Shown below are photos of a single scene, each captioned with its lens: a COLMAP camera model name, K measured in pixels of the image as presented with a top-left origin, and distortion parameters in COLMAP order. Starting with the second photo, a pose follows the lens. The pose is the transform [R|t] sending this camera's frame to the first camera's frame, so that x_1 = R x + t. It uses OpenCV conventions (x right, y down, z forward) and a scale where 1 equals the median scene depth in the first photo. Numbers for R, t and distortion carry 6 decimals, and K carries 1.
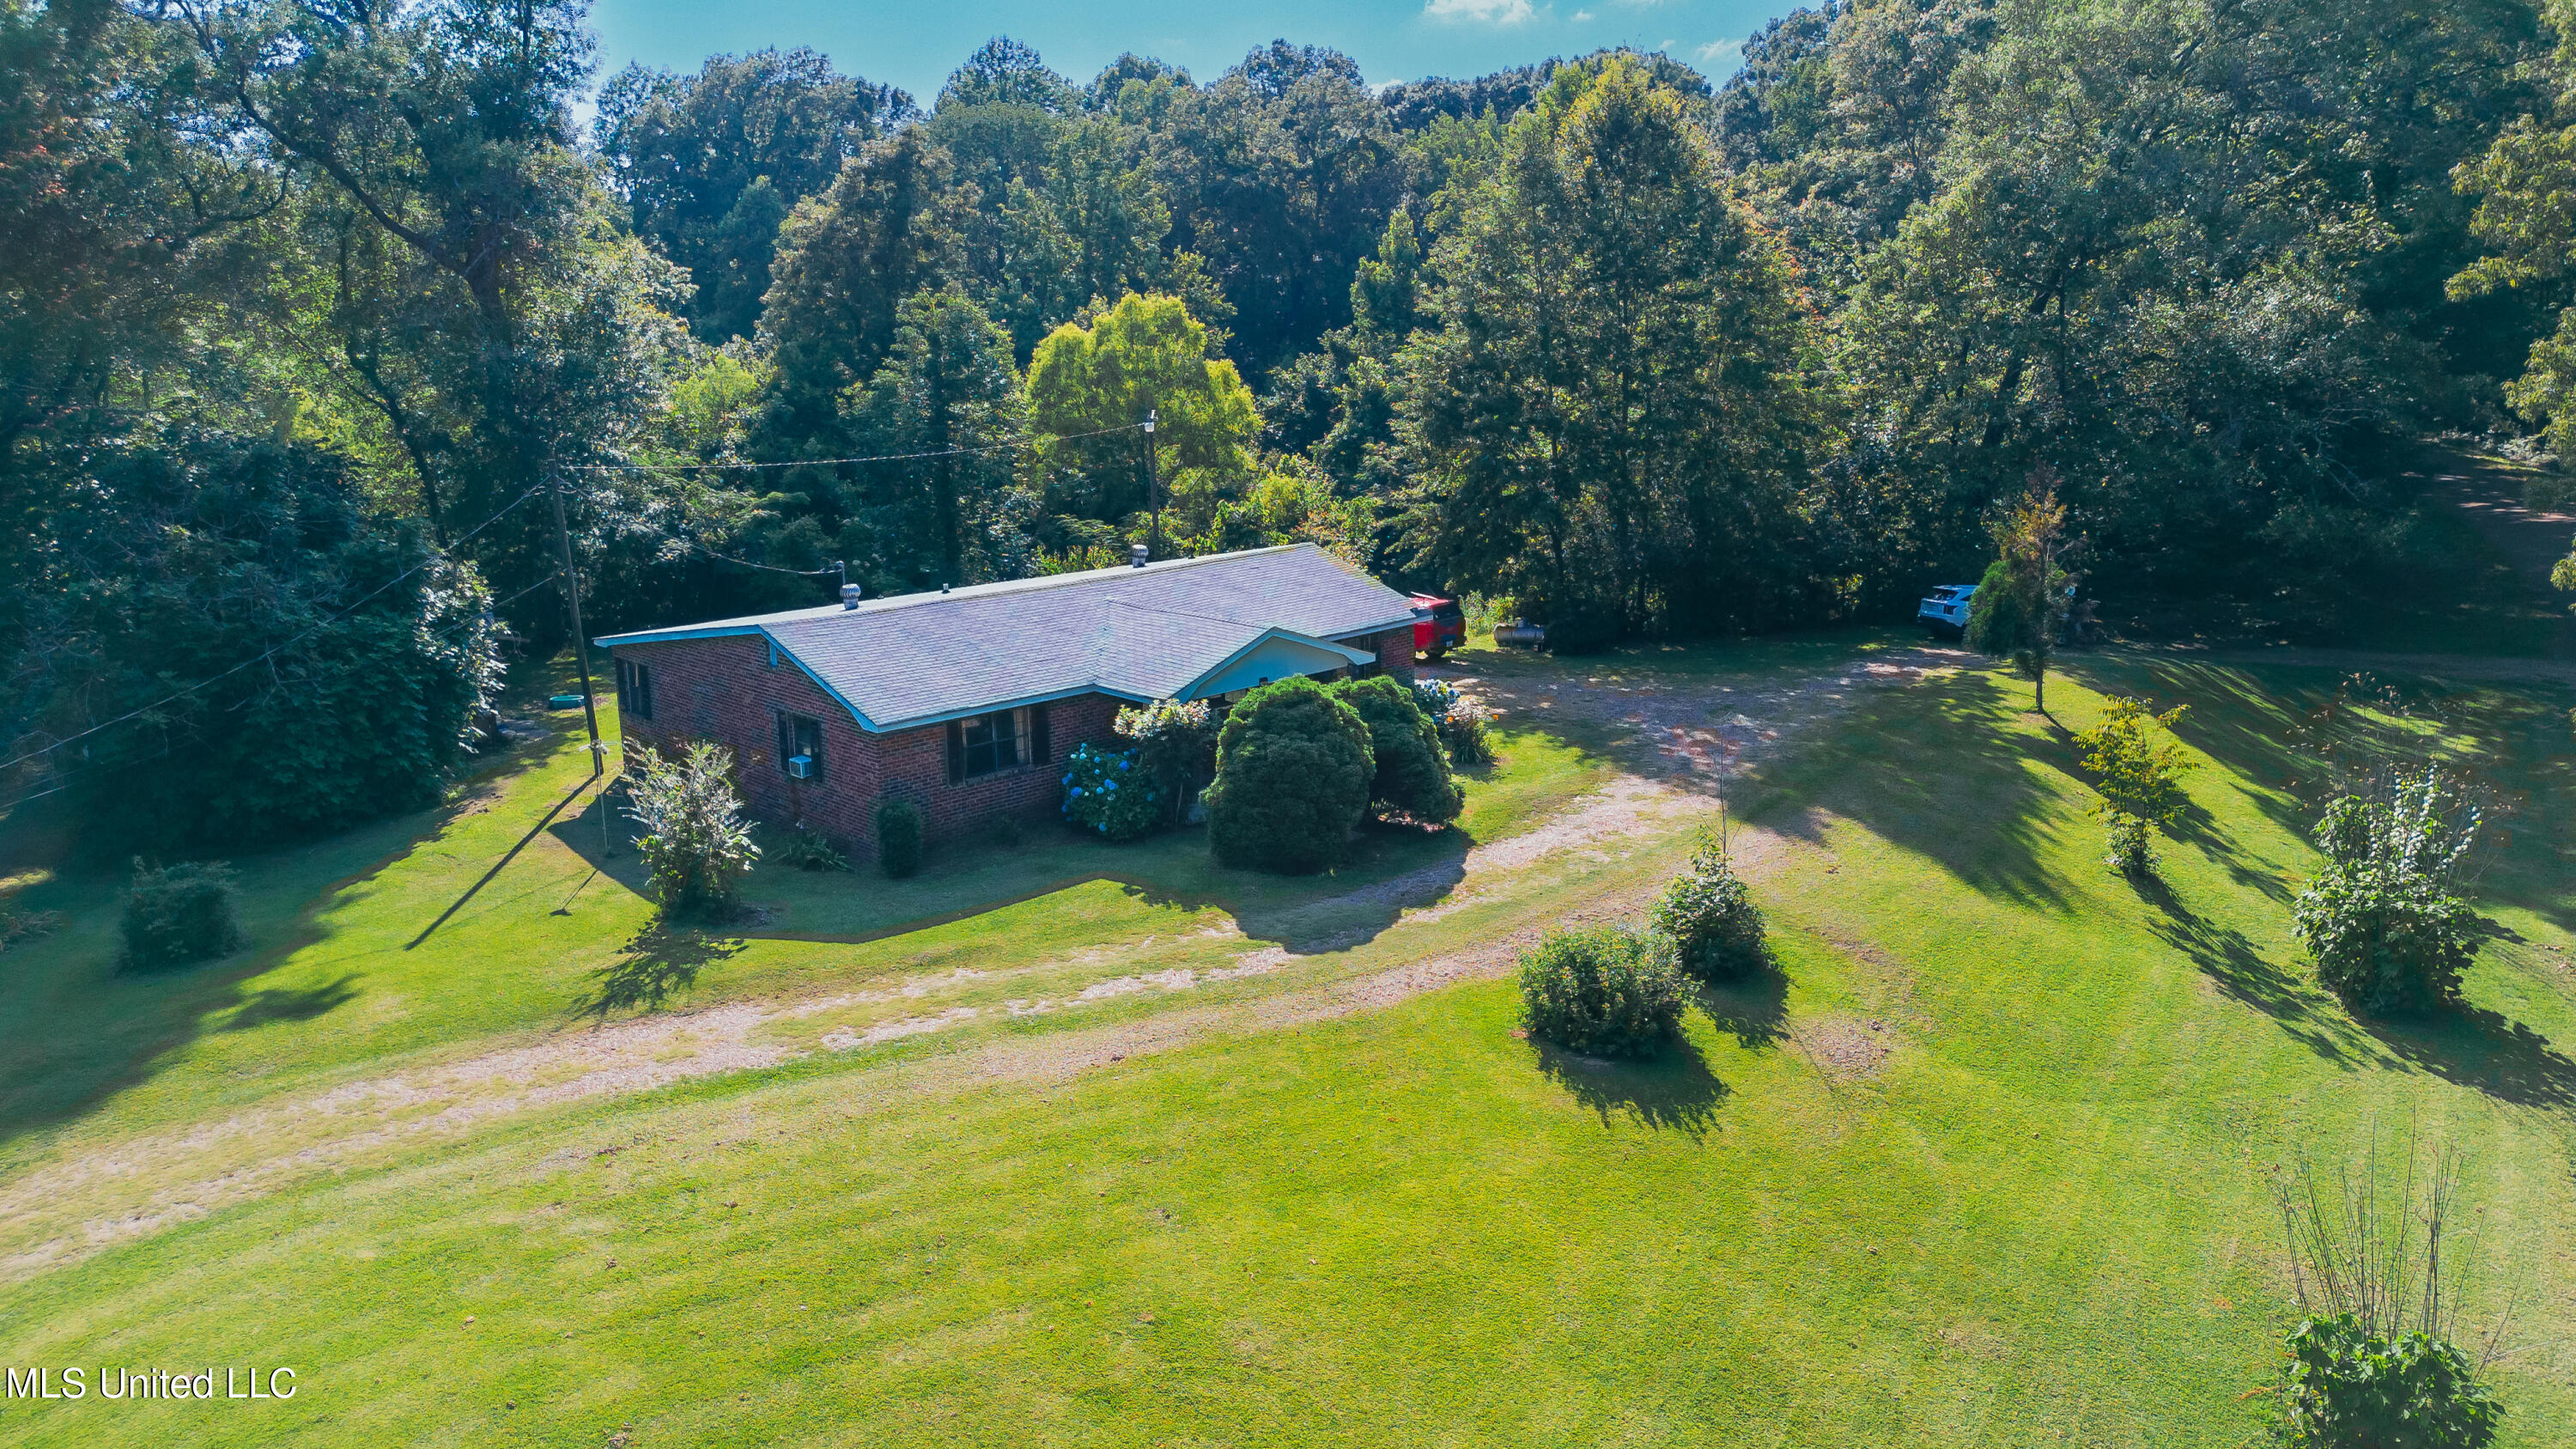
lens RADIAL K [[1972.9, 0, 1288.3], [0, 1972.9, 728.4], [0, 0, 1]] dist [-0.004184, -0.005786]
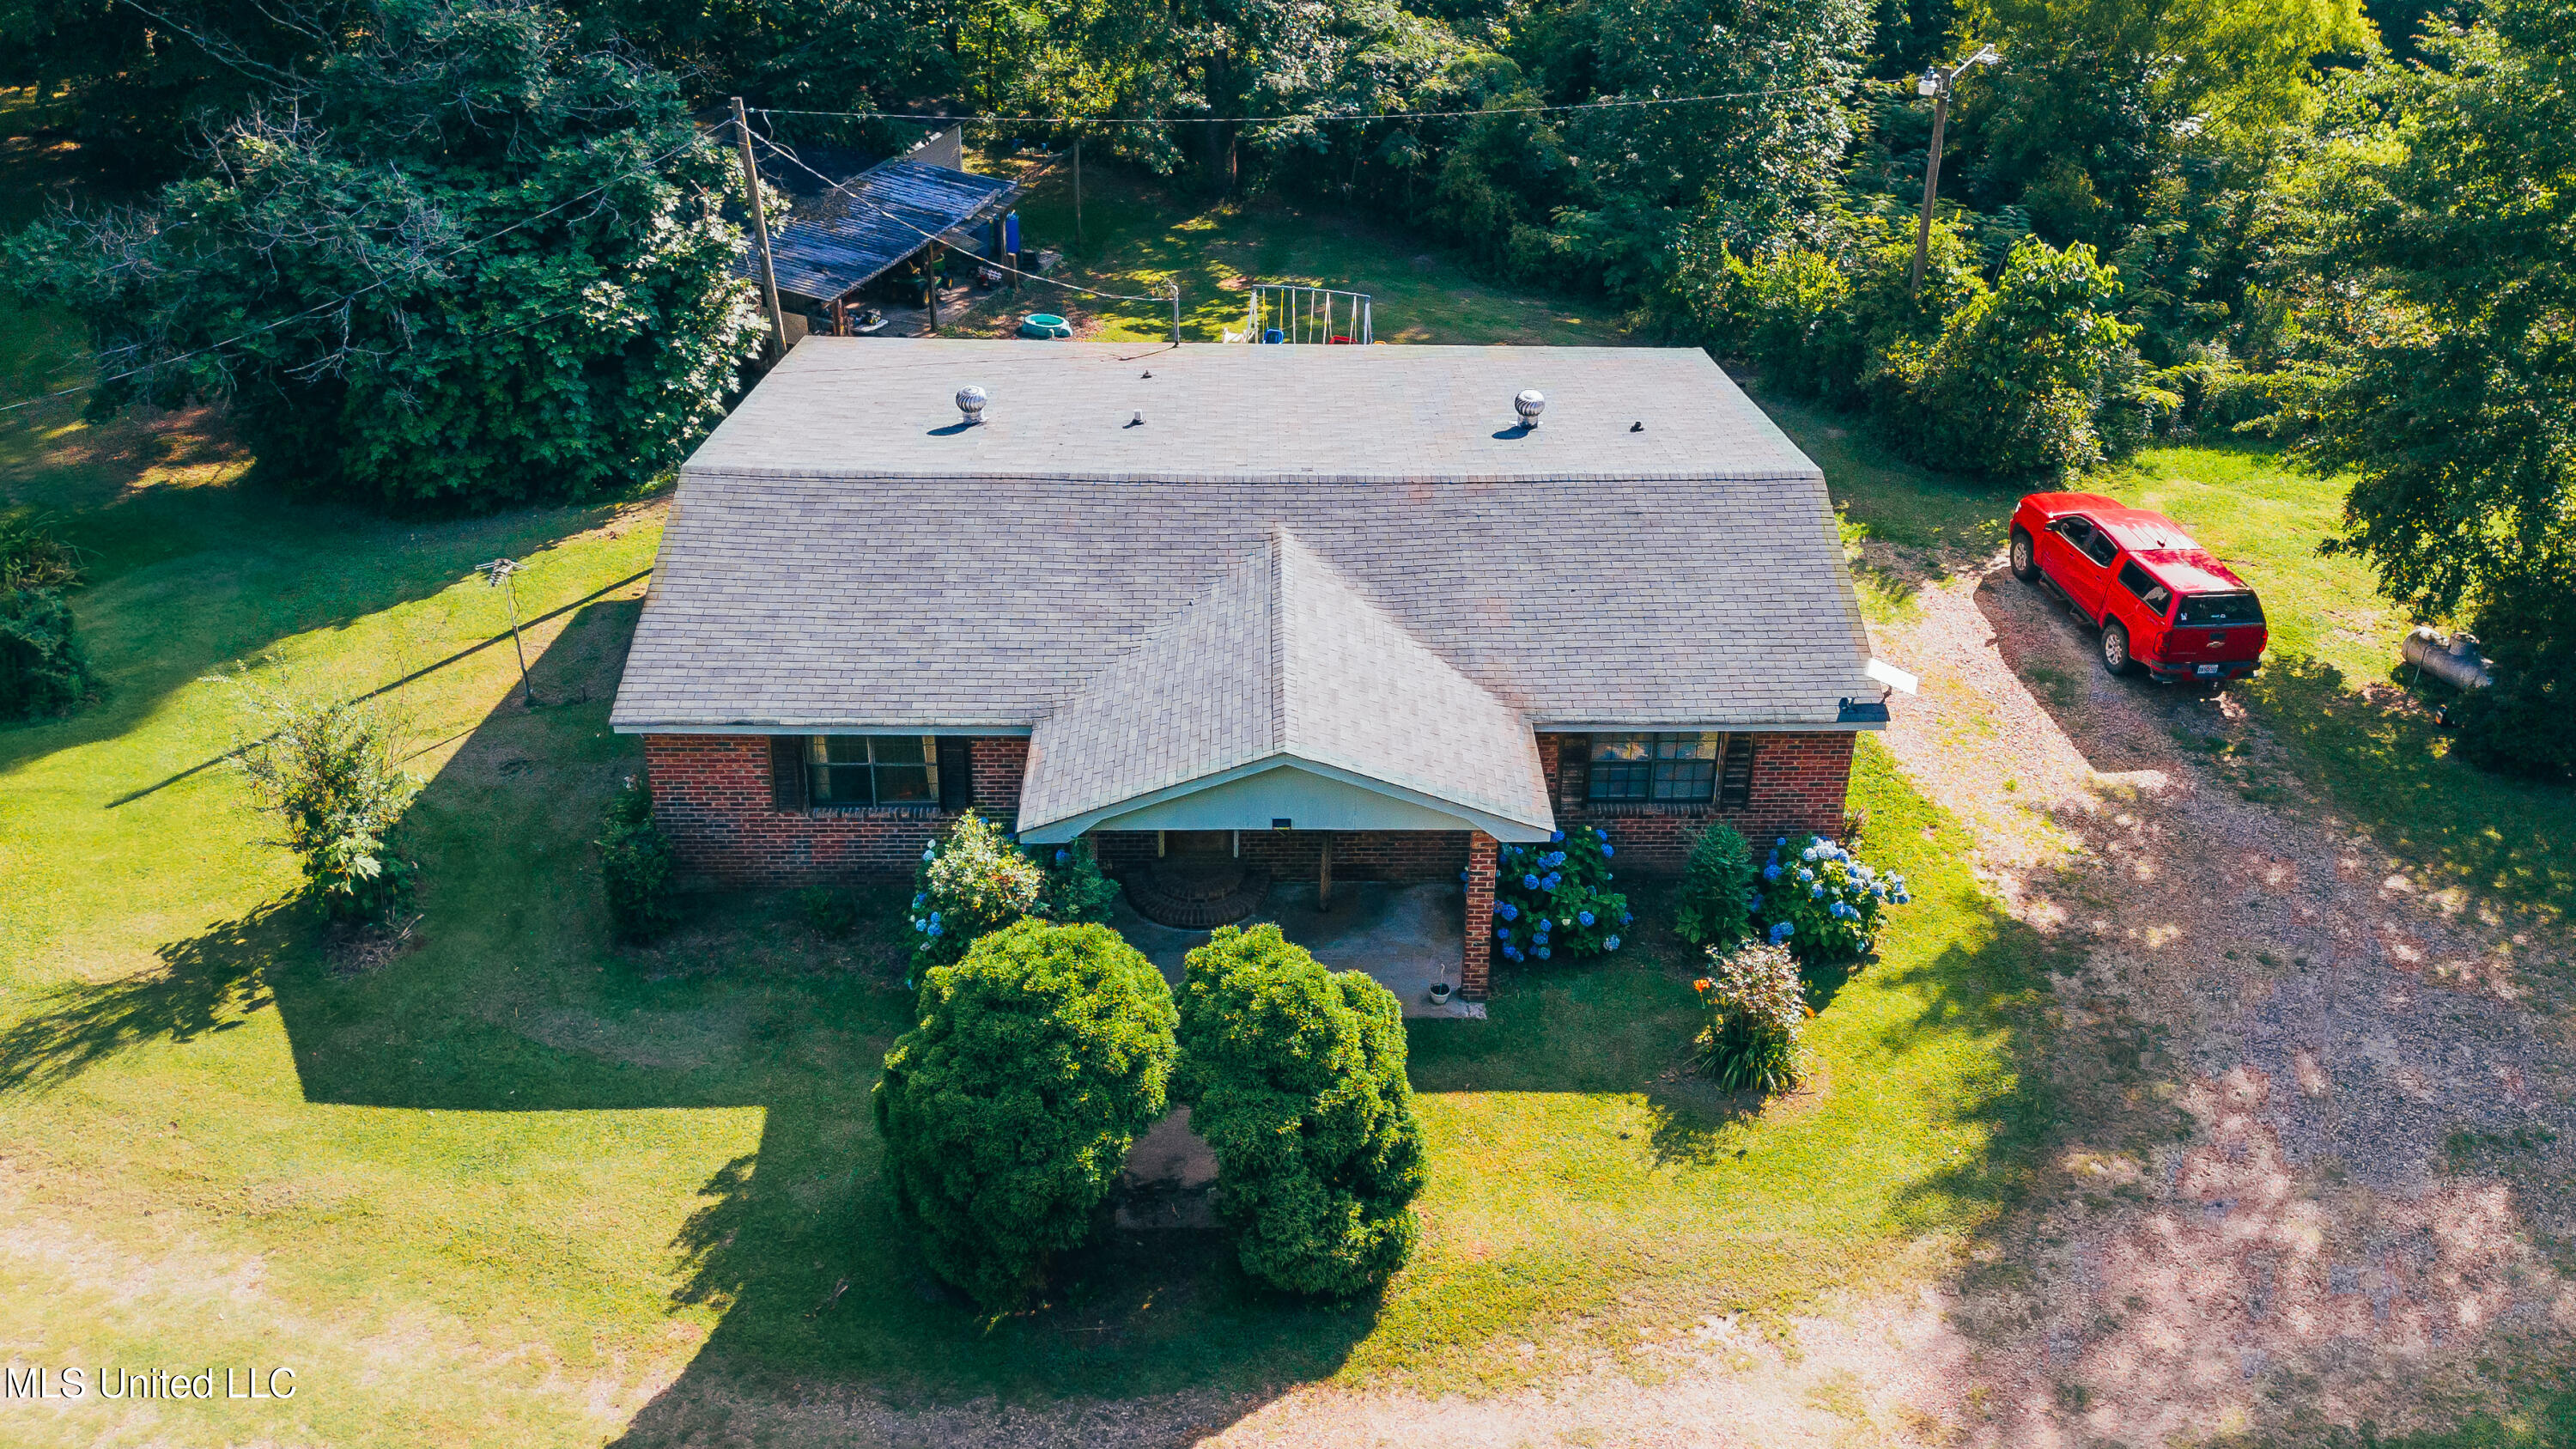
lens RADIAL K [[1972.9, 0, 1287.5], [0, 1972.9, 718.6], [0, 0, 1]] dist [-0.004184, -0.005786]
pose [[0.723591, 0.399019, -0.563205, 0.289295], [-0.181966, 0.897381, 0.401990, -0.280189], [0.665812, -0.188392, 0.721944, 0.627052]]
